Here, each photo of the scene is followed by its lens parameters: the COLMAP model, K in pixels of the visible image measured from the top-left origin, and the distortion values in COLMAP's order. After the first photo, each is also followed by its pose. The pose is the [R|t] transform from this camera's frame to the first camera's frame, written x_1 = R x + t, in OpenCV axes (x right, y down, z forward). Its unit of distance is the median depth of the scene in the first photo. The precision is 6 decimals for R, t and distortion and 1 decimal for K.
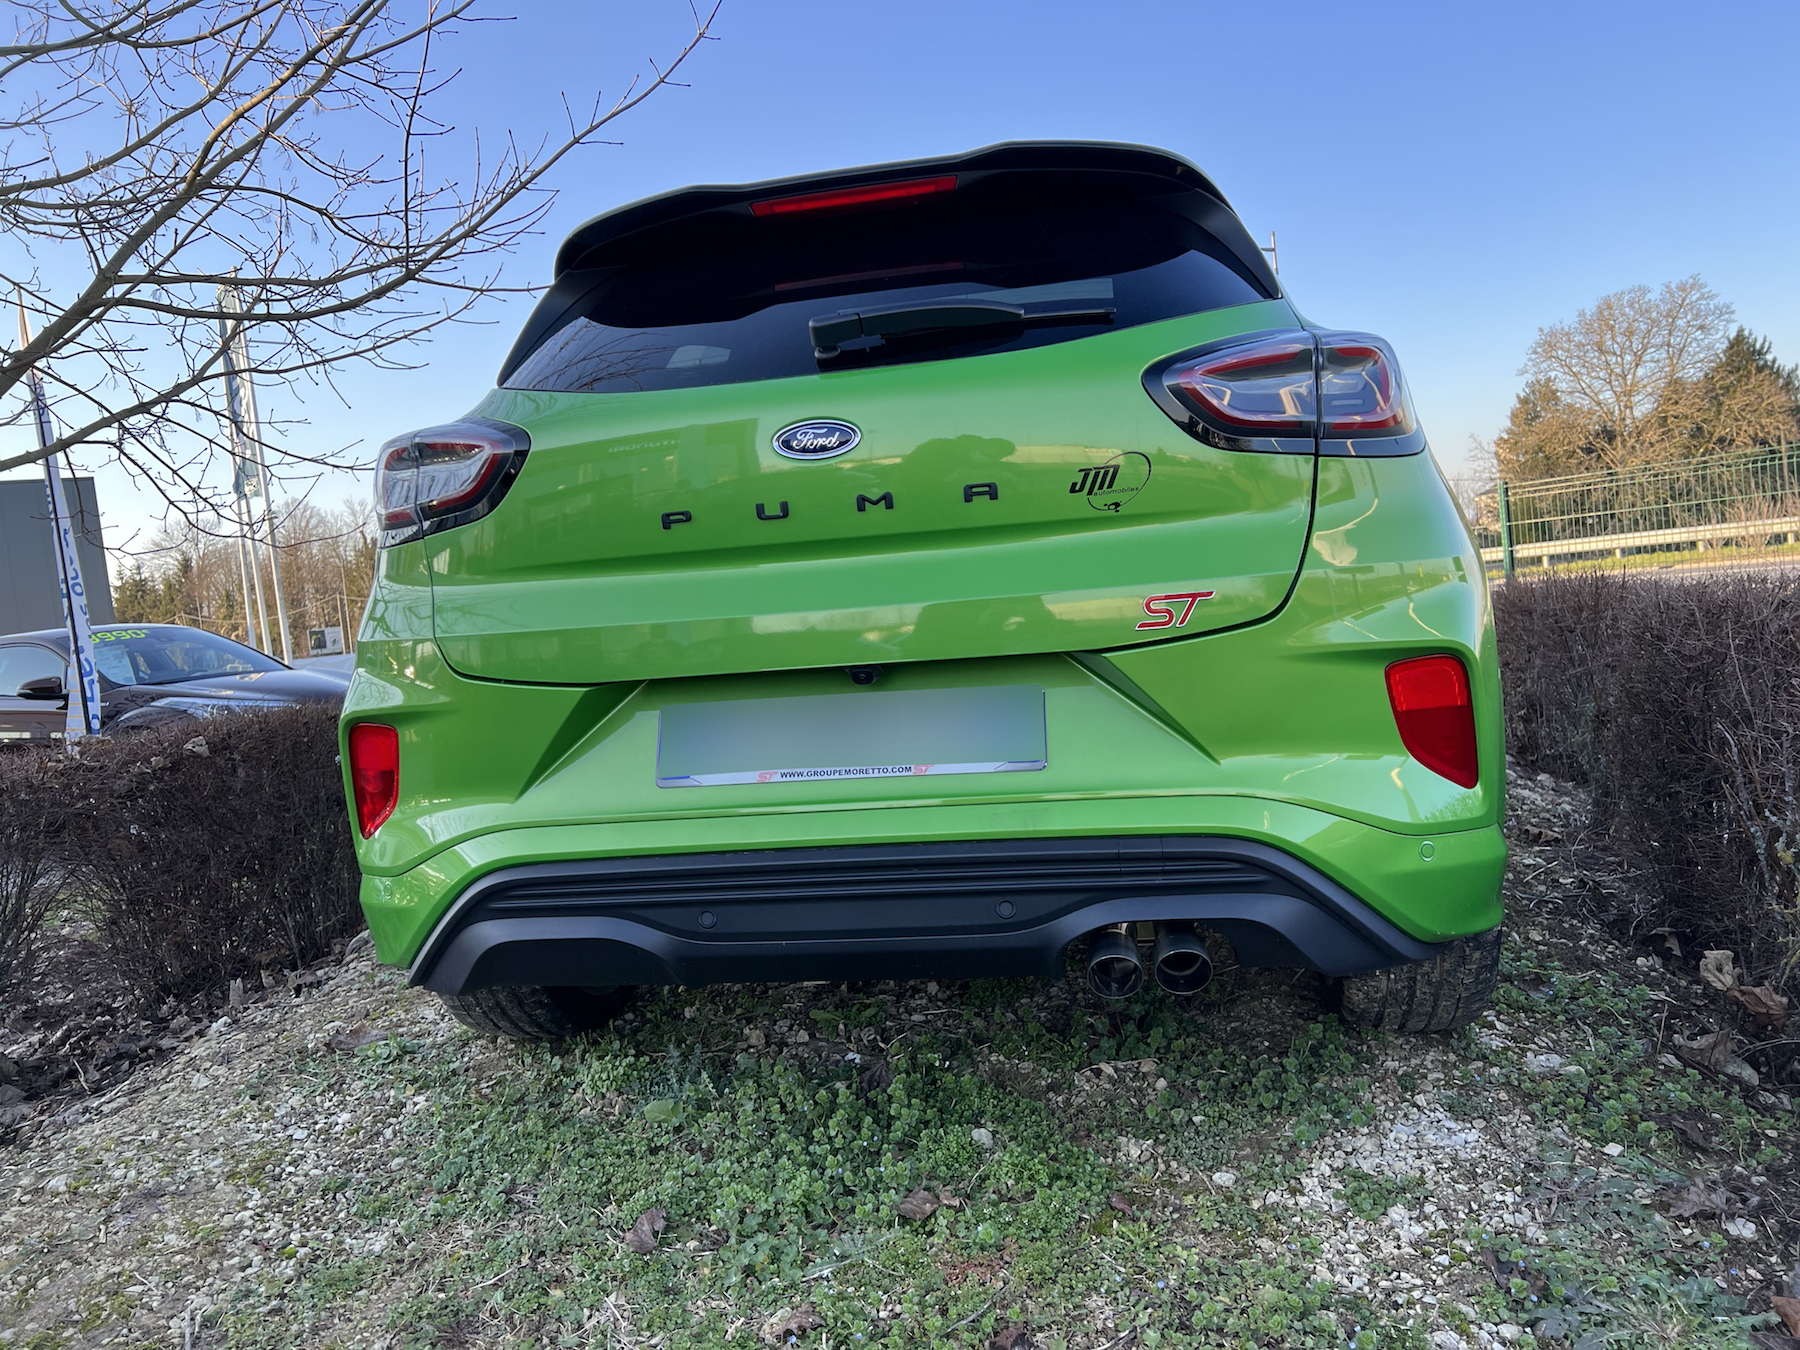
lens RADIAL K [[1359.5, 0, 900.0], [0, 1359.5, 675.0], [0, 0, 1]] dist [0.028355, -0.014715]
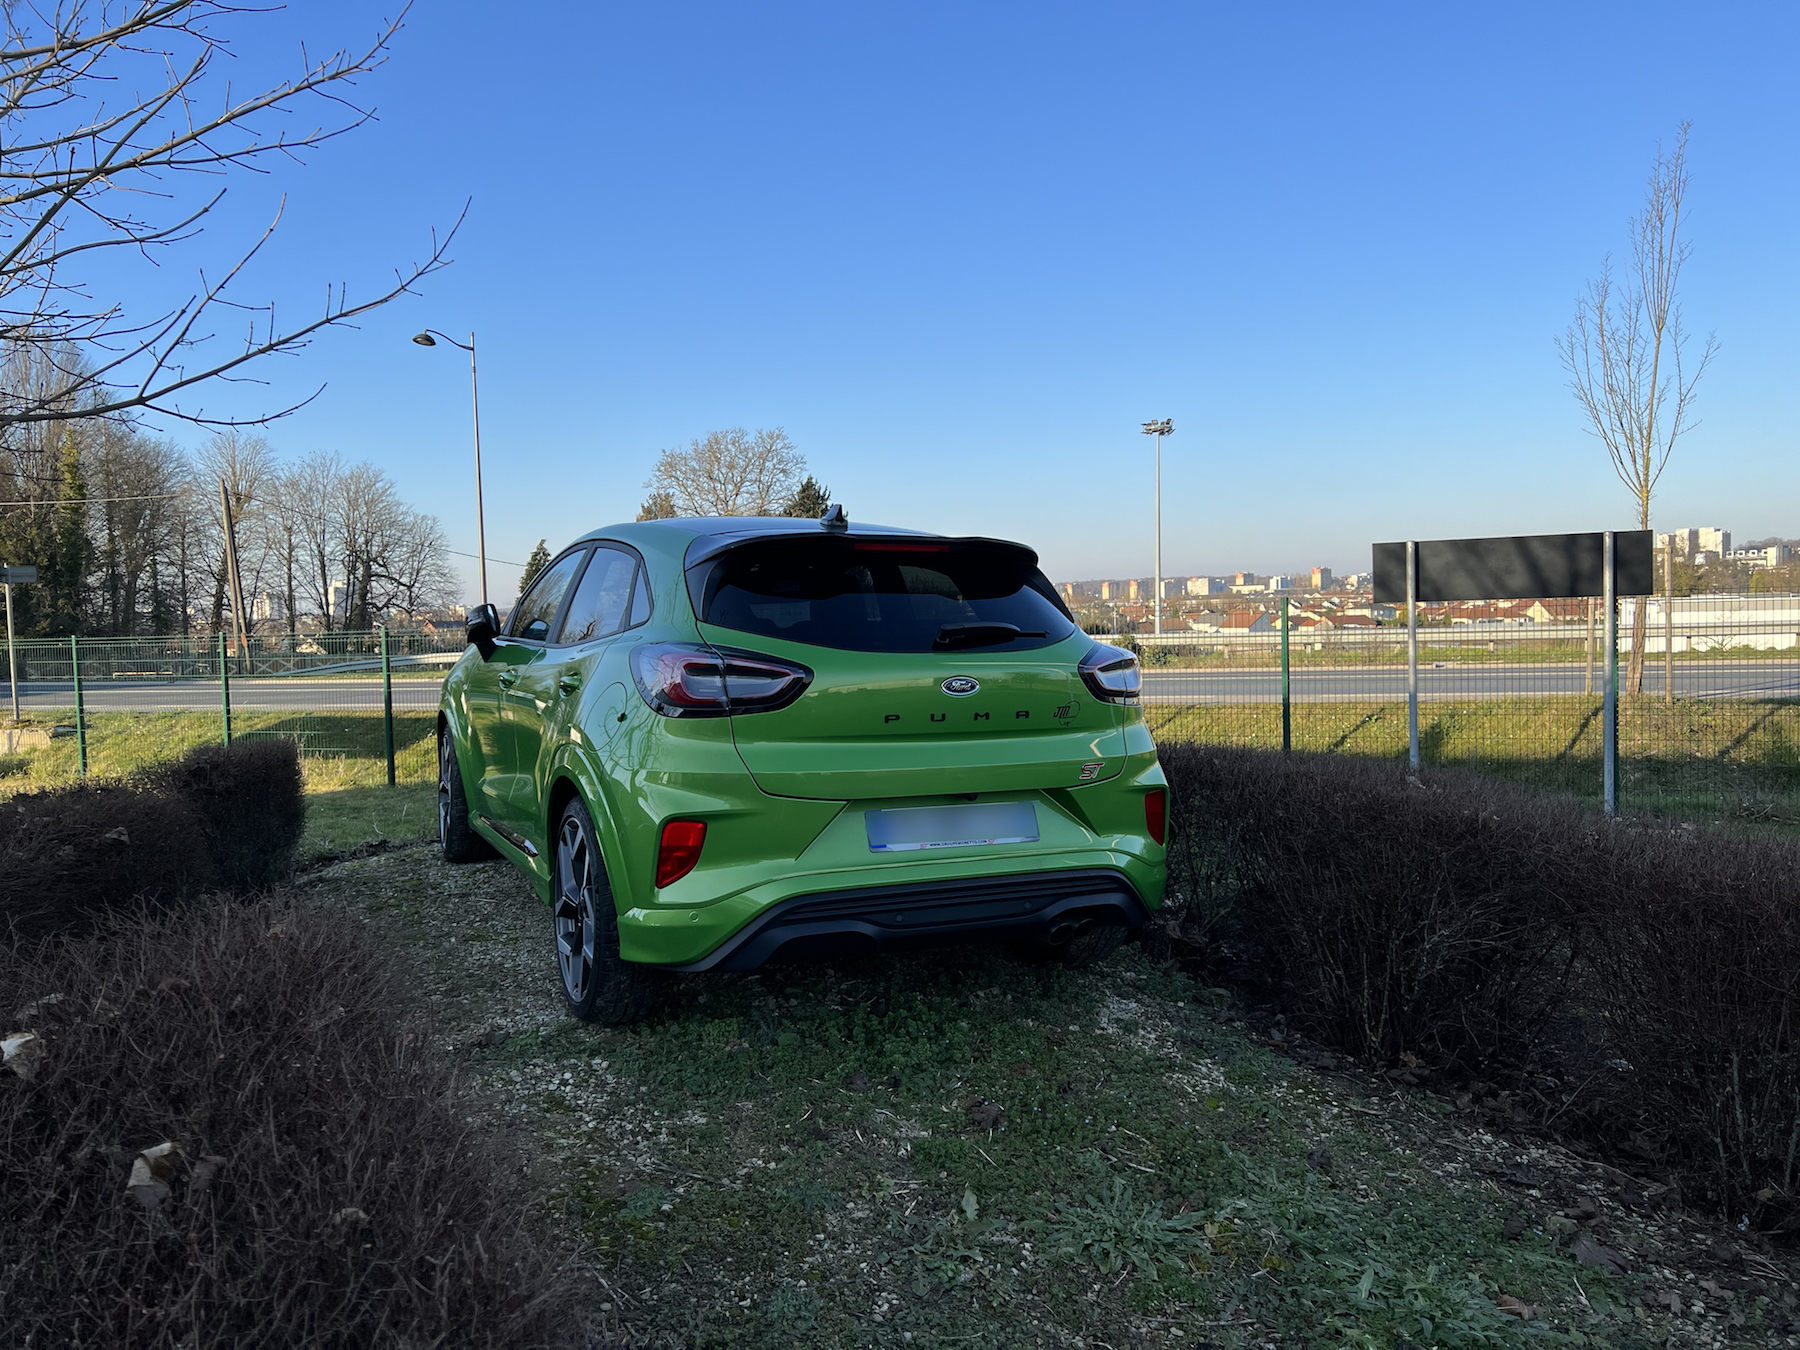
lens RADIAL K [[1354.3, 0, 896.9], [0, 1354.3, 656.5], [0, 0, 1]] dist [0.079566, -0.105190]
pose [[0.802424, 0.065562, 0.593142, -1.176084], [-0.025881, 0.996835, -0.075172, -0.047308], [-0.596193, 0.044968, 0.801581, -0.539850]]
